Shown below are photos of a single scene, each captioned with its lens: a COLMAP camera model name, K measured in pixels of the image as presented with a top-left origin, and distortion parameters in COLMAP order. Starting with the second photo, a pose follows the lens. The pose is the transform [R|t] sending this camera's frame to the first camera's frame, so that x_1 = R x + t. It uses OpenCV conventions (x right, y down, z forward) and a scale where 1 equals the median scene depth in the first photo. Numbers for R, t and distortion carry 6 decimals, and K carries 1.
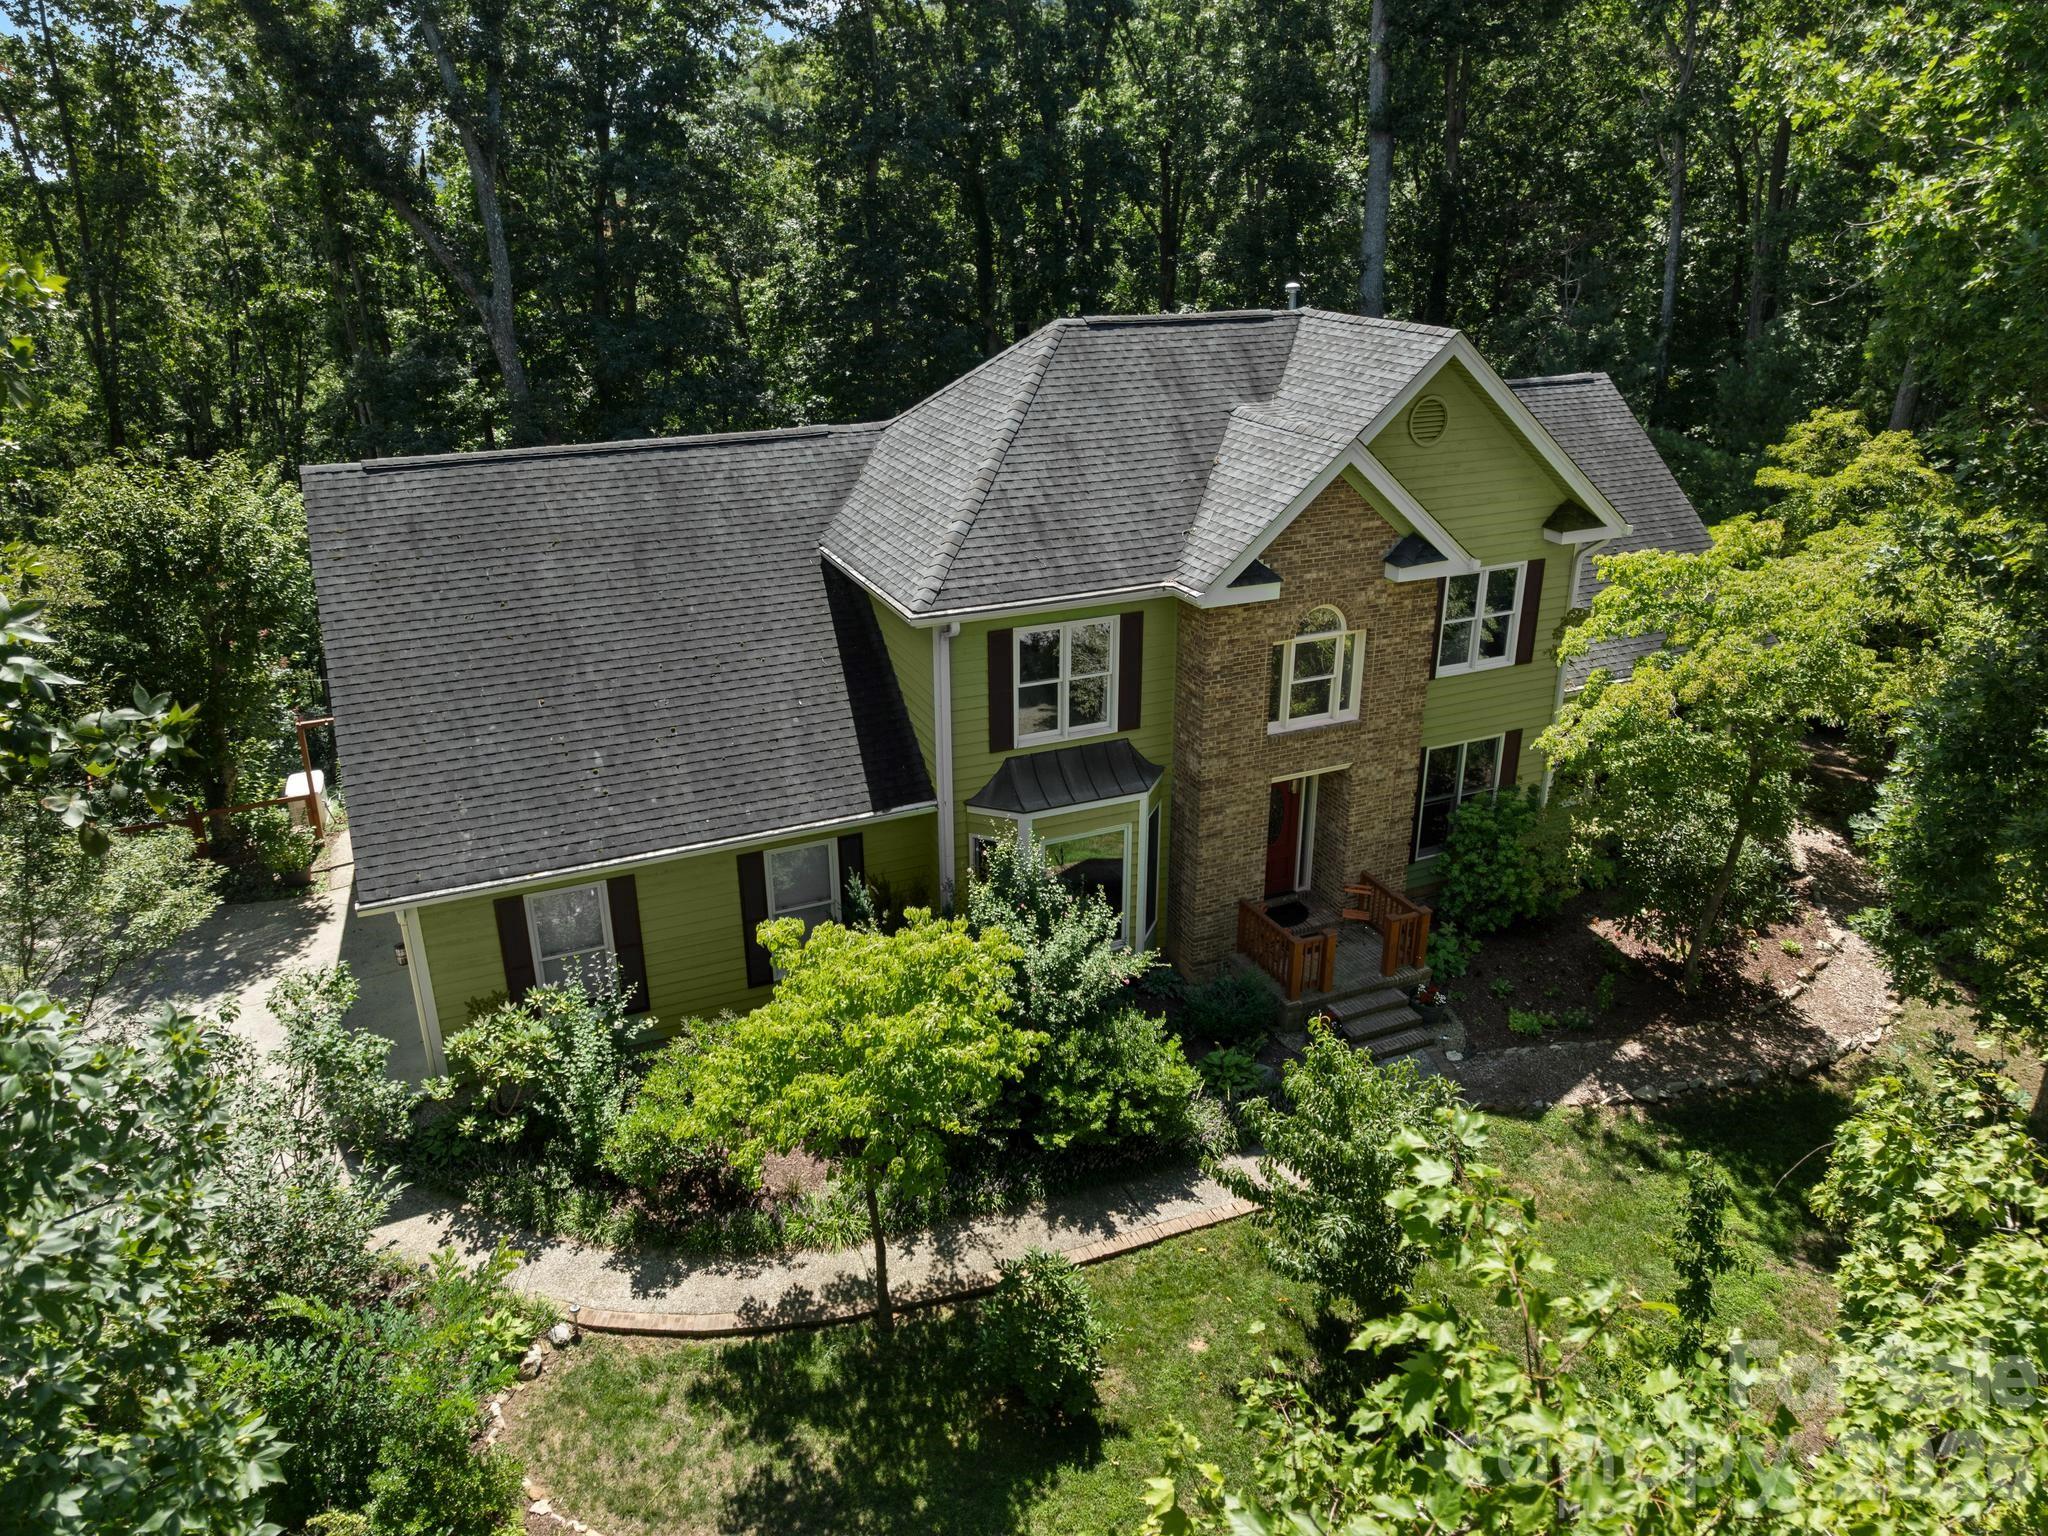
lens RADIAL K [[1451.6, 0, 1024.0], [0, 1451.6, 768.0], [0, 0, 1]] dist [0.000221, 0.001321]
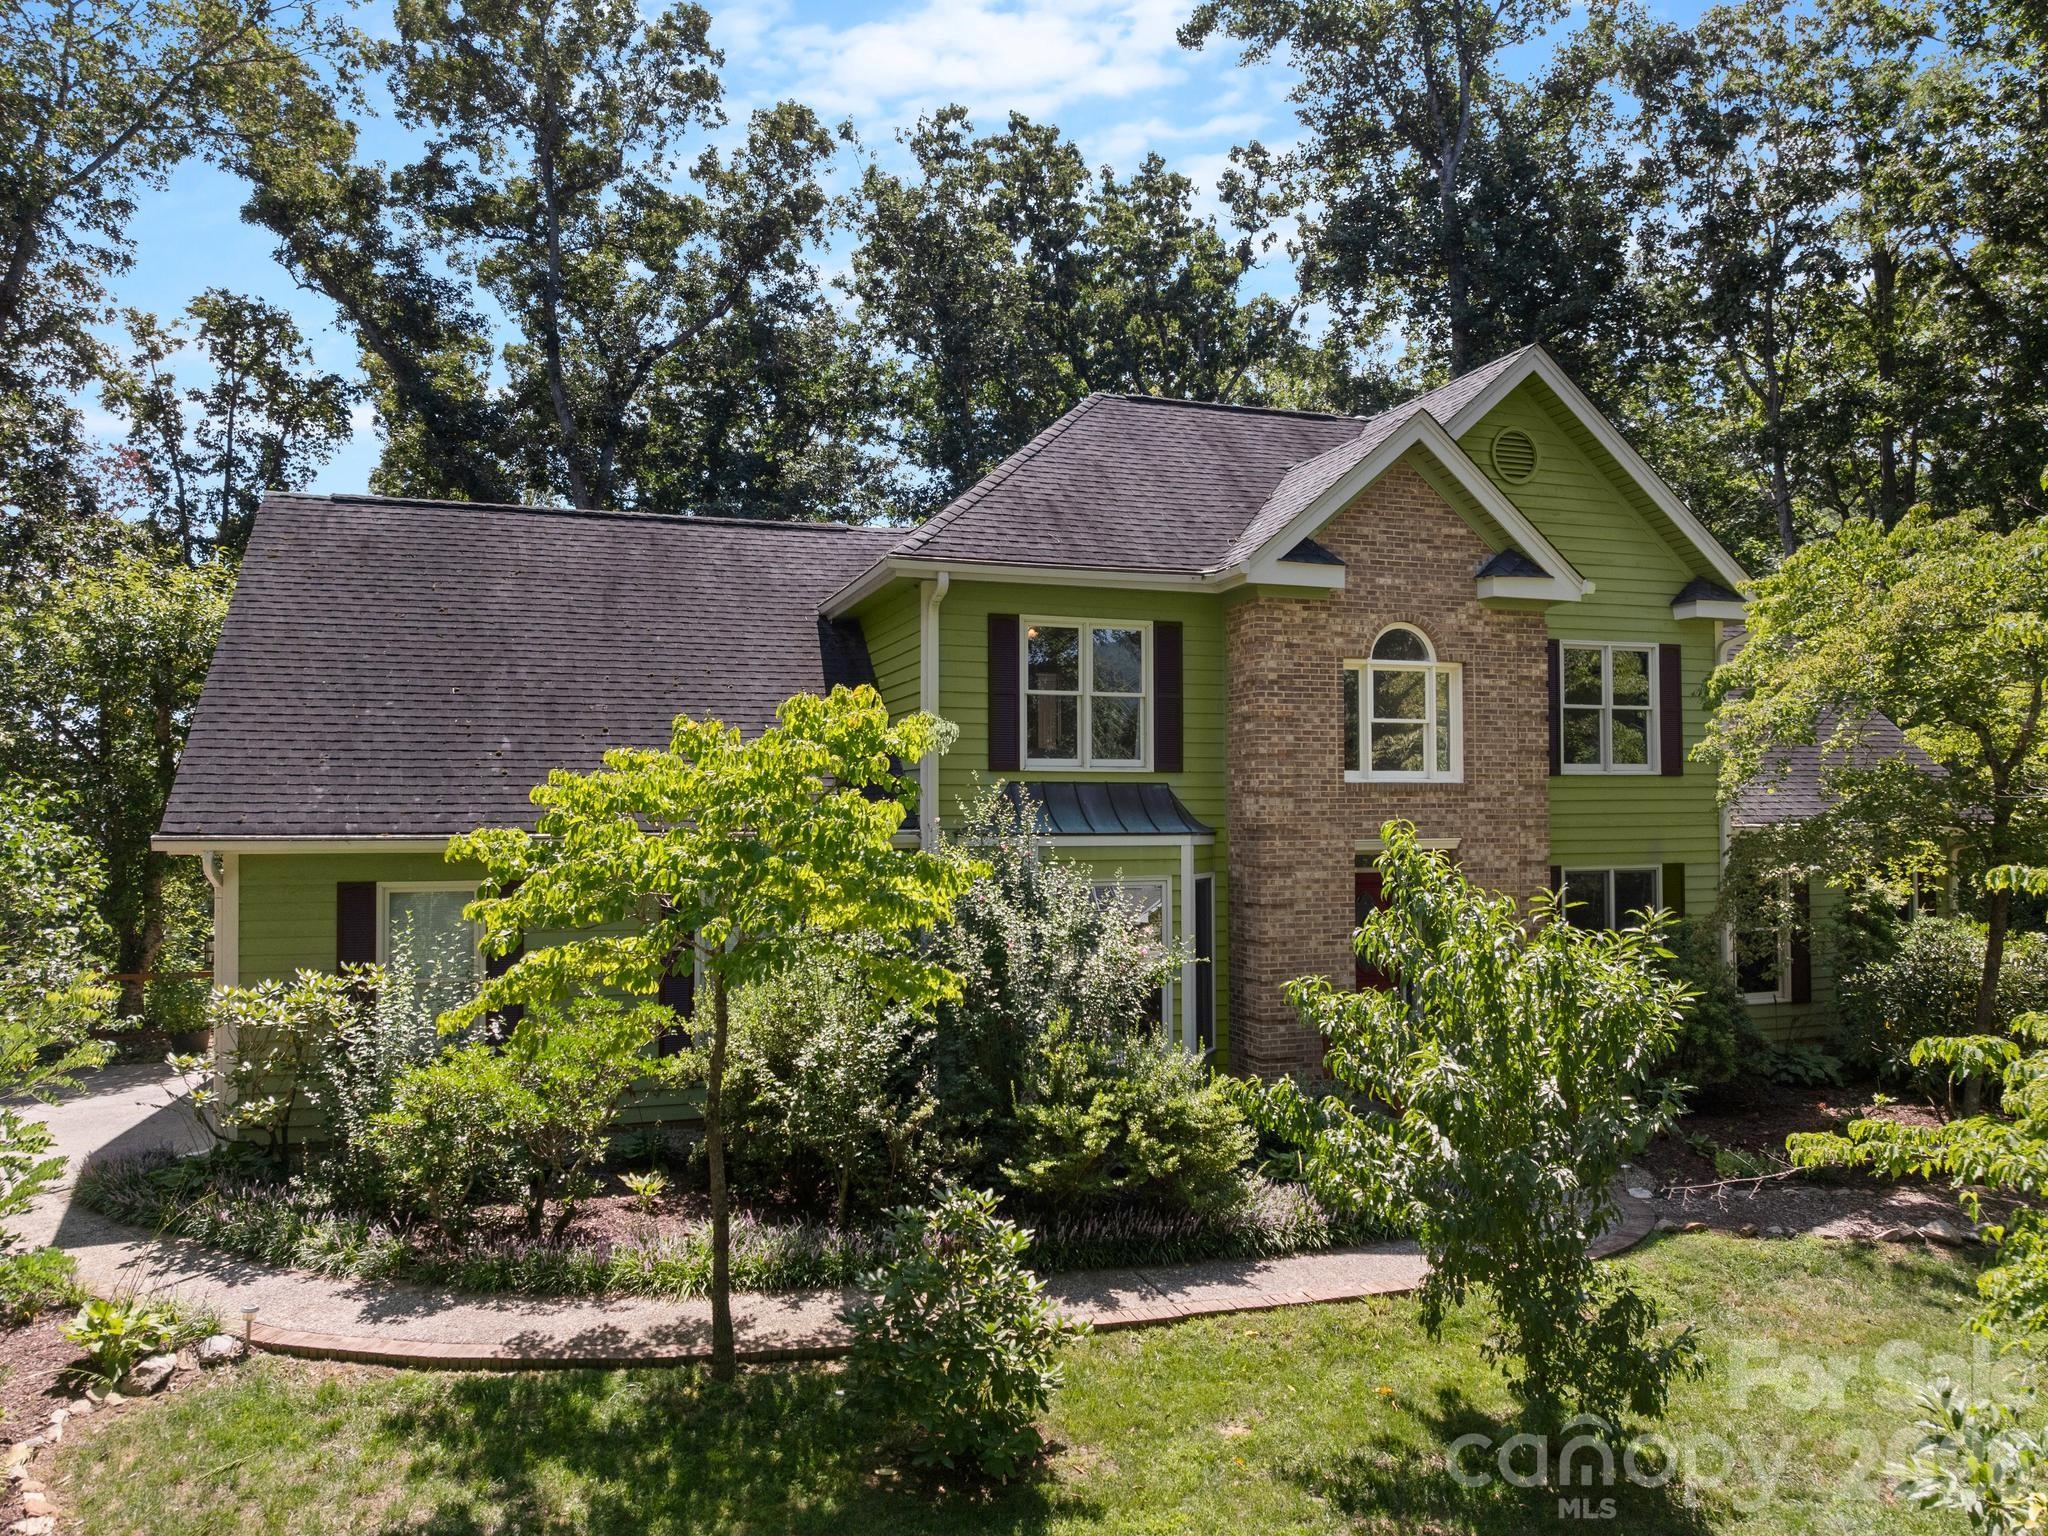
lens RADIAL K [[1412.6, 0, 1022.2], [0, 1412.6, 826.4], [0, 0, 1]] dist [-0.005885, 0.003067]
pose [[0.994906, -0.004251, -0.100712, 0.073622], [-0.033975, 0.926509, -0.374736, 0.311657], [0.094904, 0.376249, 0.921645, 0.295203]]
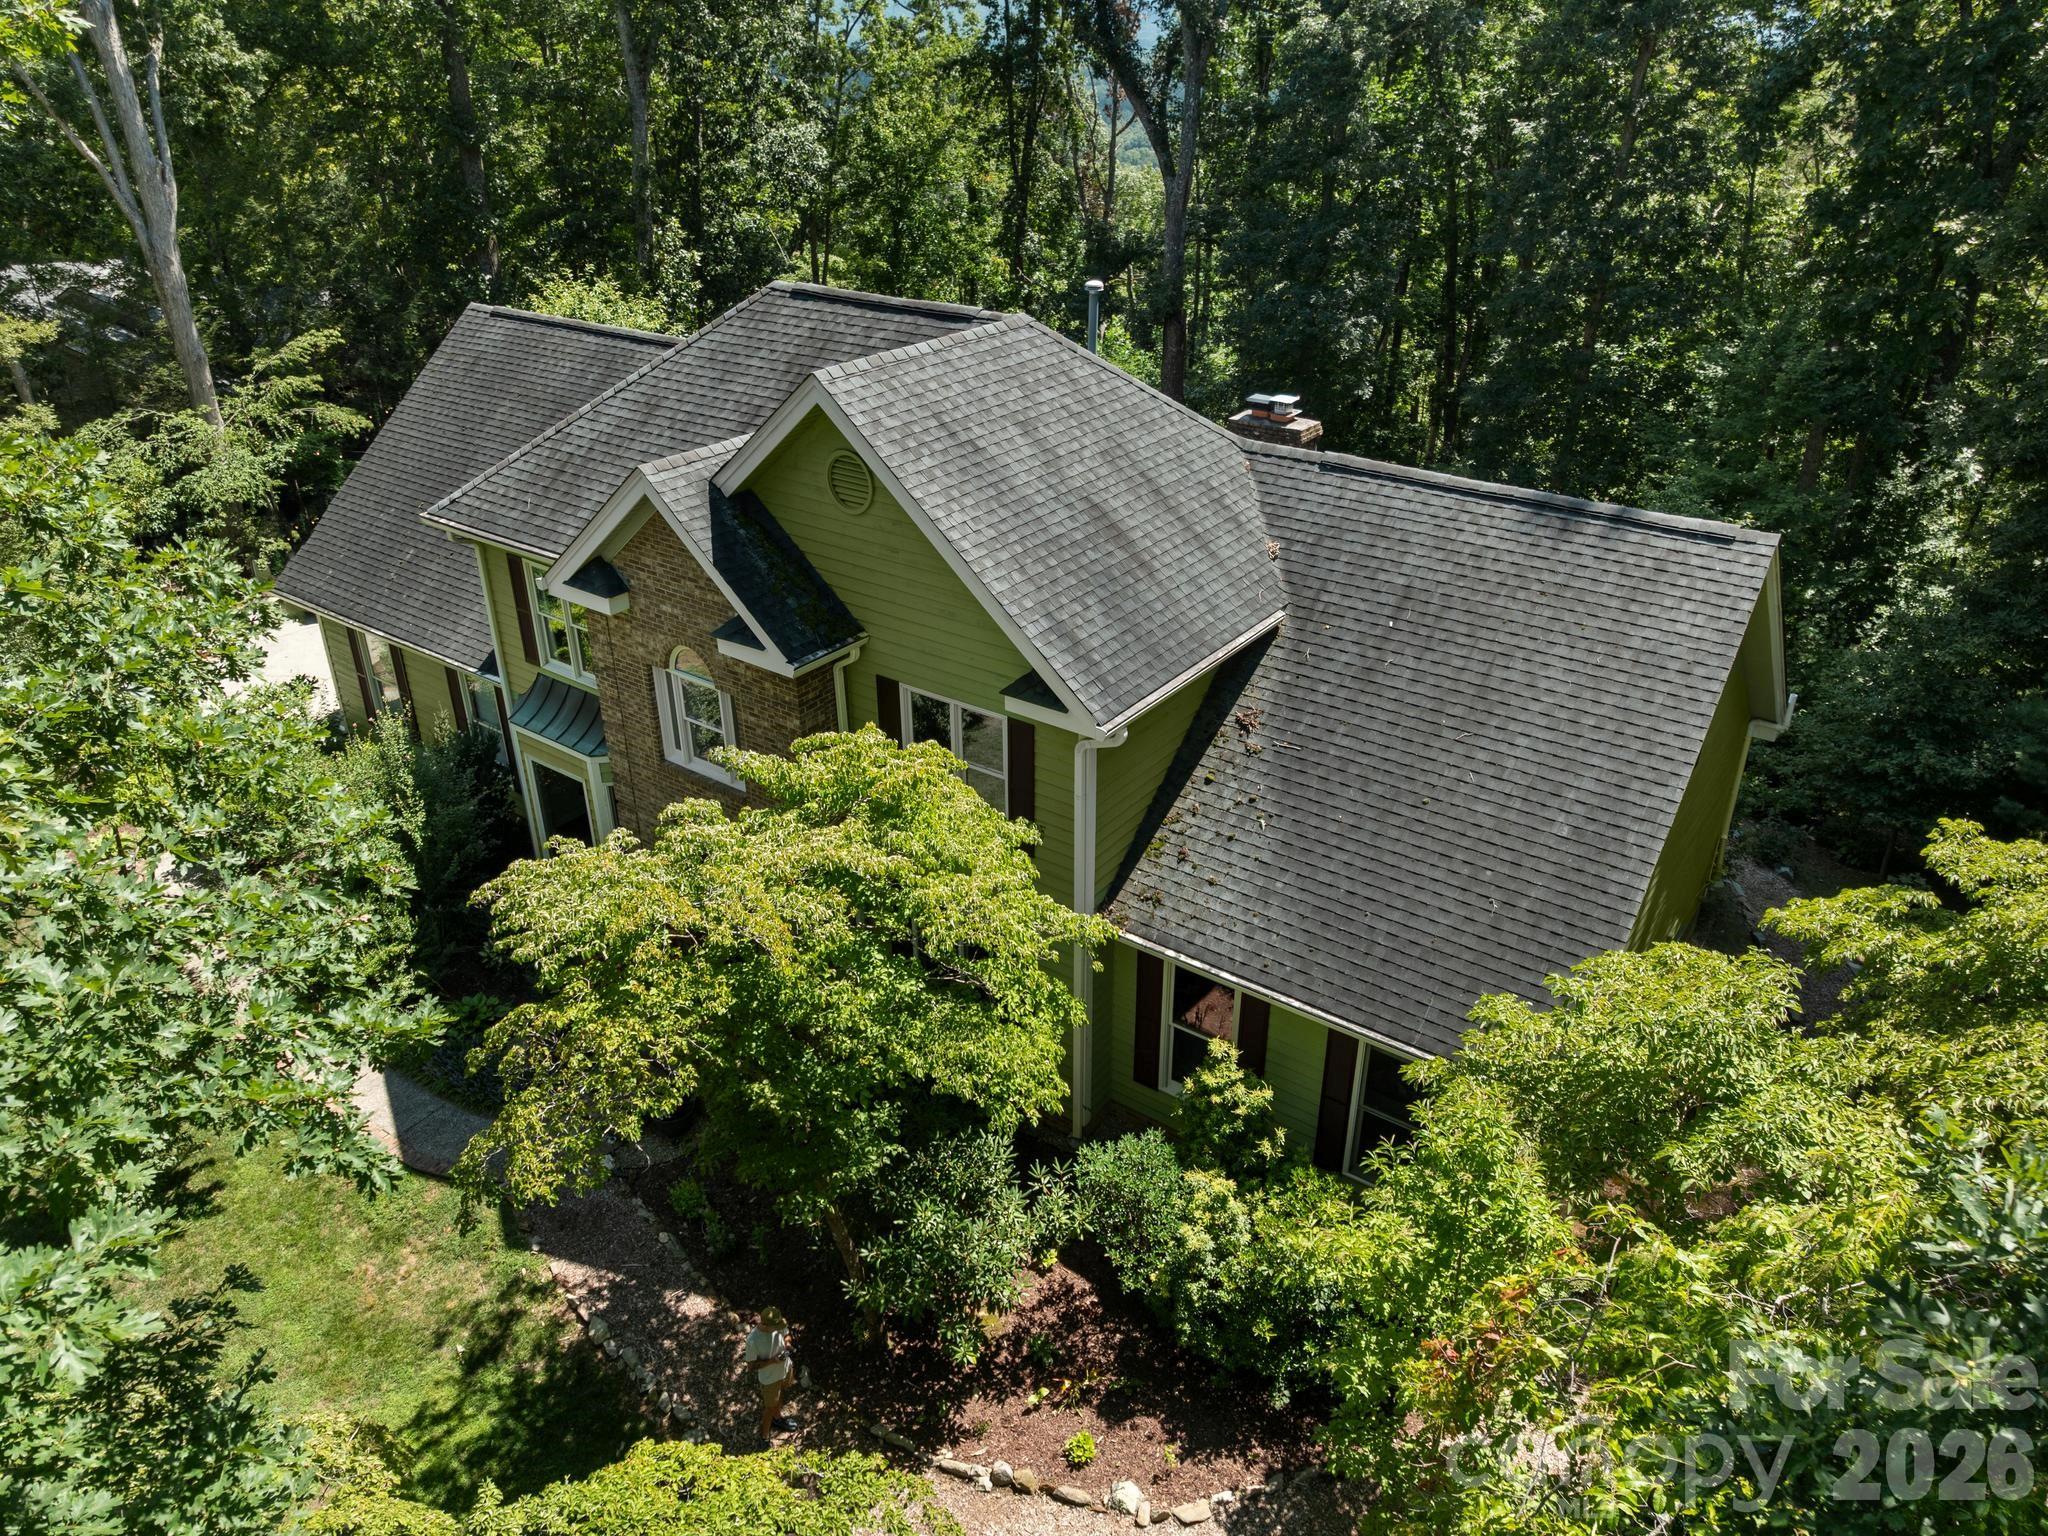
lens RADIAL K [[1451.6, 0, 1024.0], [0, 1451.6, 768.0], [0, 0, 1]] dist [0.000221, 0.001321]
pose [[0.478772, 0.418259, -0.771905, 1.048762], [-0.323511, 0.901404, 0.287771, -0.378417], [0.816161, 0.111943, 0.566878, 0.696635]]
